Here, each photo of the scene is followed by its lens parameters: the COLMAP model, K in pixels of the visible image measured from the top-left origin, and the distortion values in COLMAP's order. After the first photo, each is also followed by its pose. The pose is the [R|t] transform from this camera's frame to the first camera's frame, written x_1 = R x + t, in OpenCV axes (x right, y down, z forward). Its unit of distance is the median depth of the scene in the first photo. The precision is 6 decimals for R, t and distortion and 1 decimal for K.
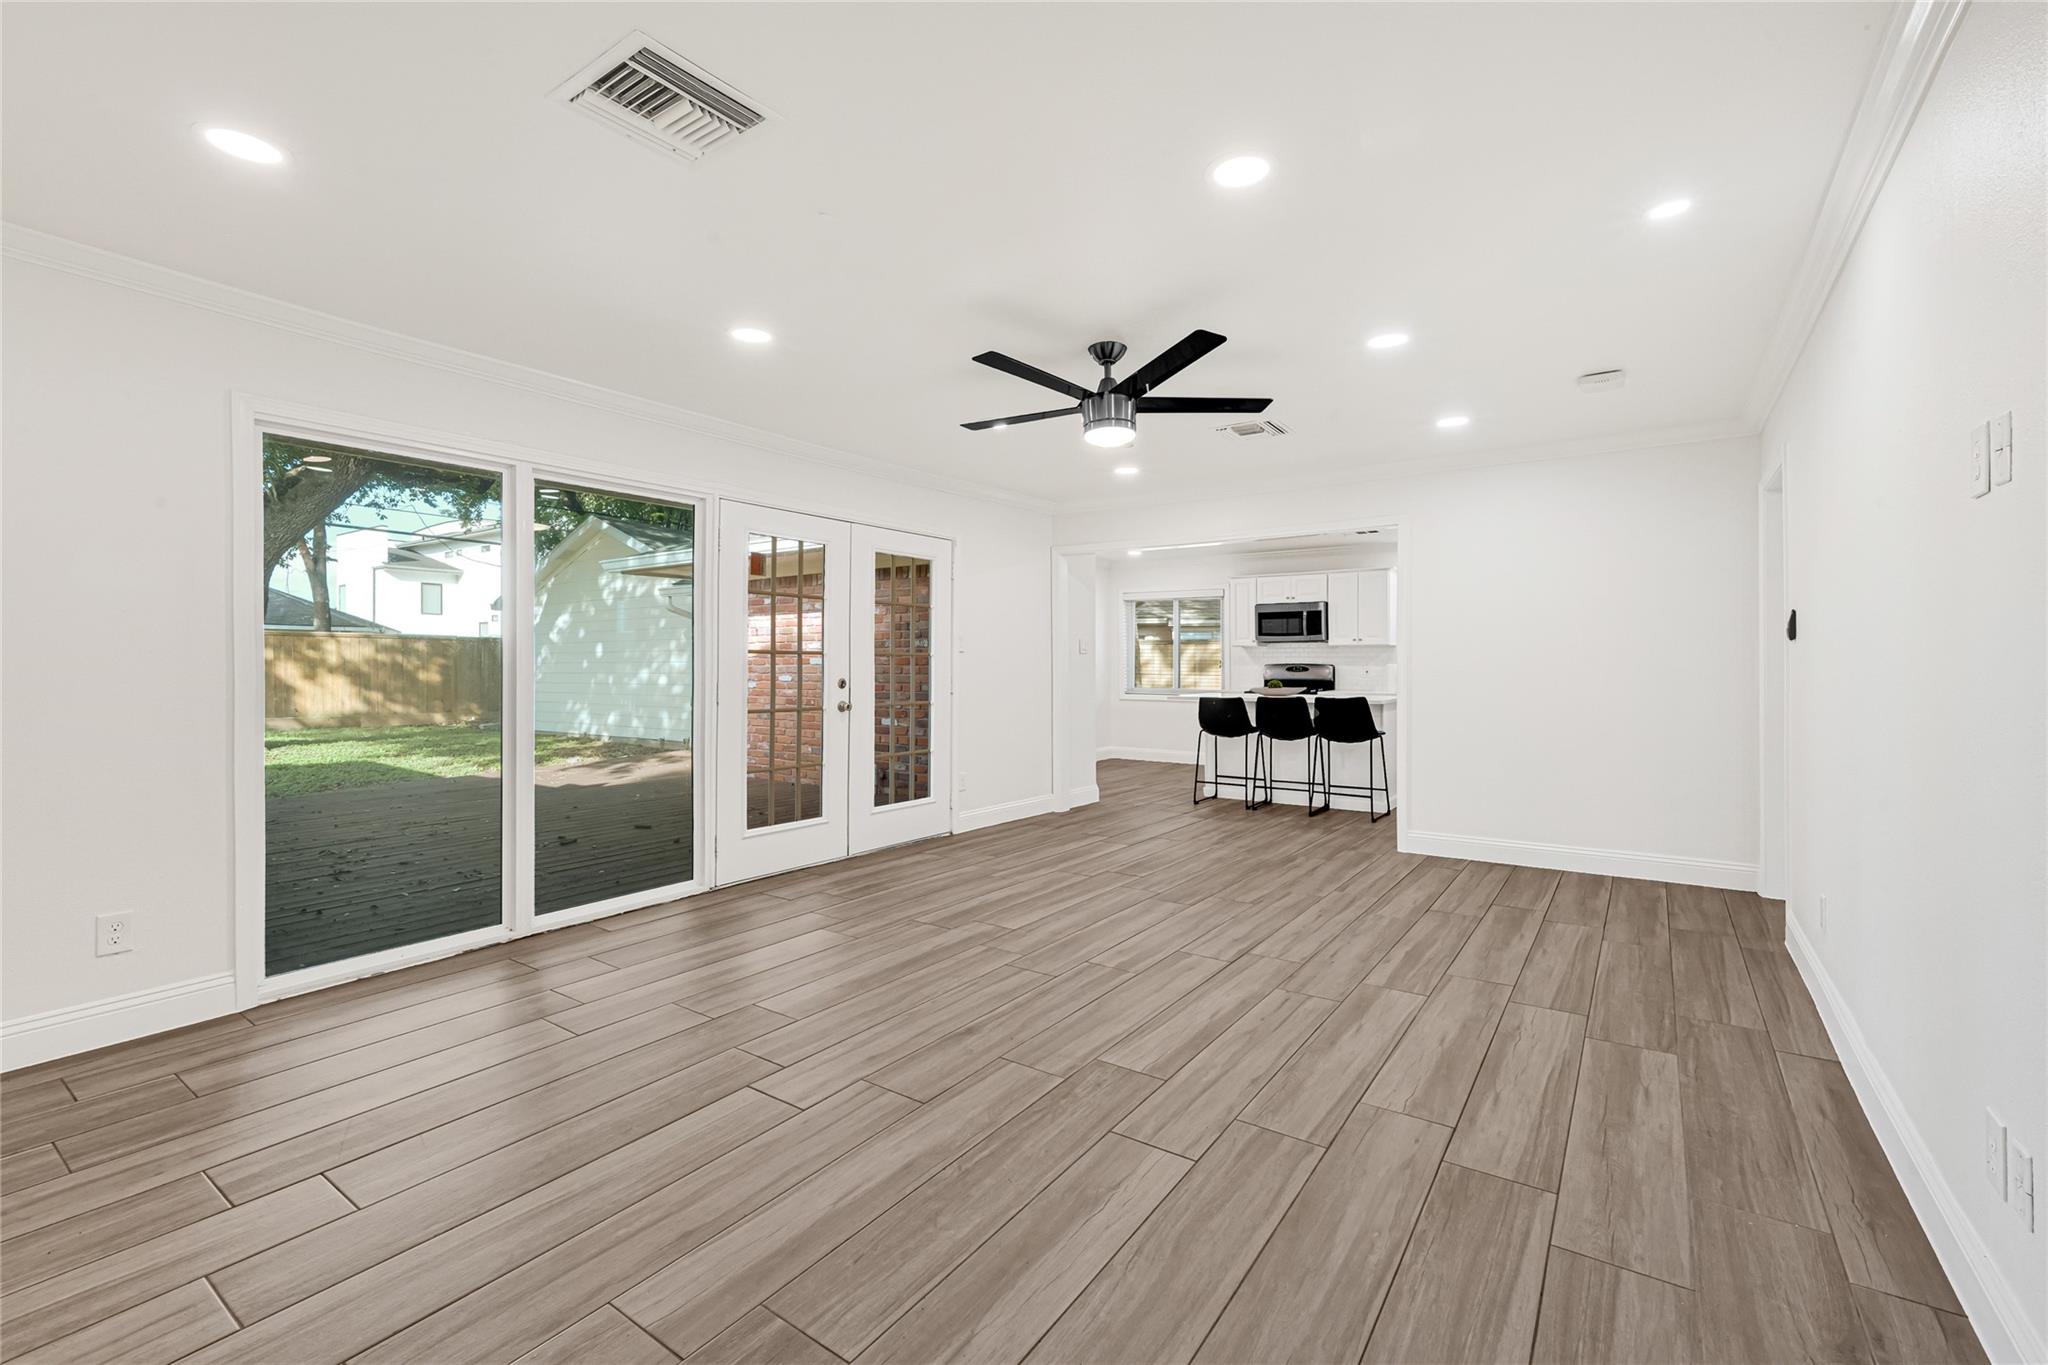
lens RADIAL K [[899.5, 0, 1022.6], [0, 899.5, 669.8], [0, 0, 1]] dist [-0.000611, -0.000011]
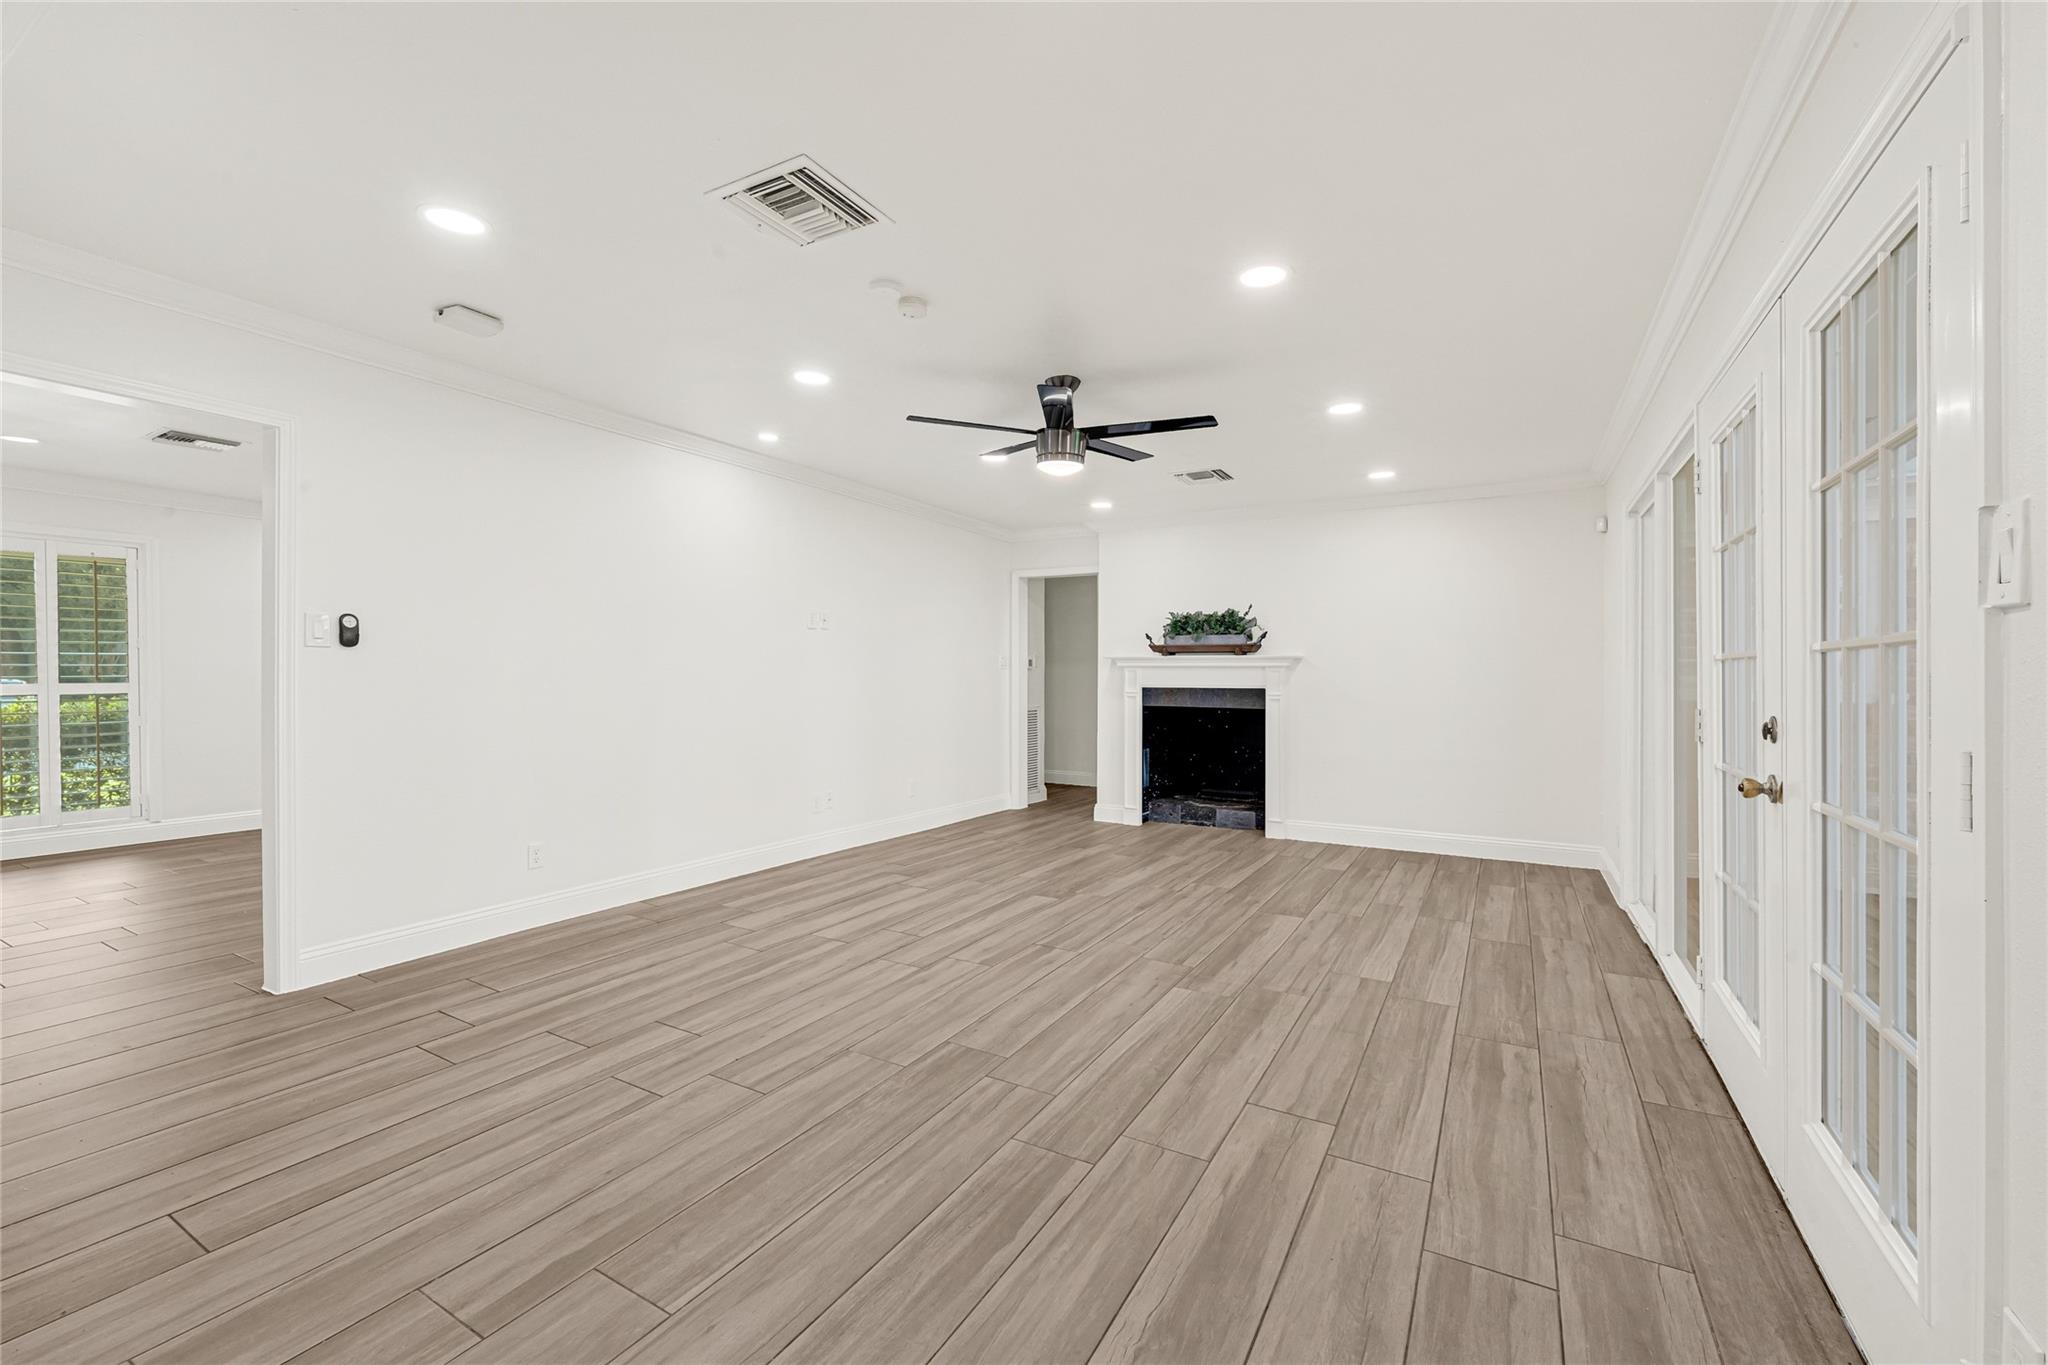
lens RADIAL K [[840.4, 0, 1028.9], [0, 840.4, 680.5], [0, 0, 1]] dist [0.001550, 0.000019]
pose [[-0.994682, -0.004042, -0.102915, 0.240264], [-0.005011, 0.999946, 0.009156, -0.011028], [0.102872, 0.009623, -0.994648, 2.015406]]
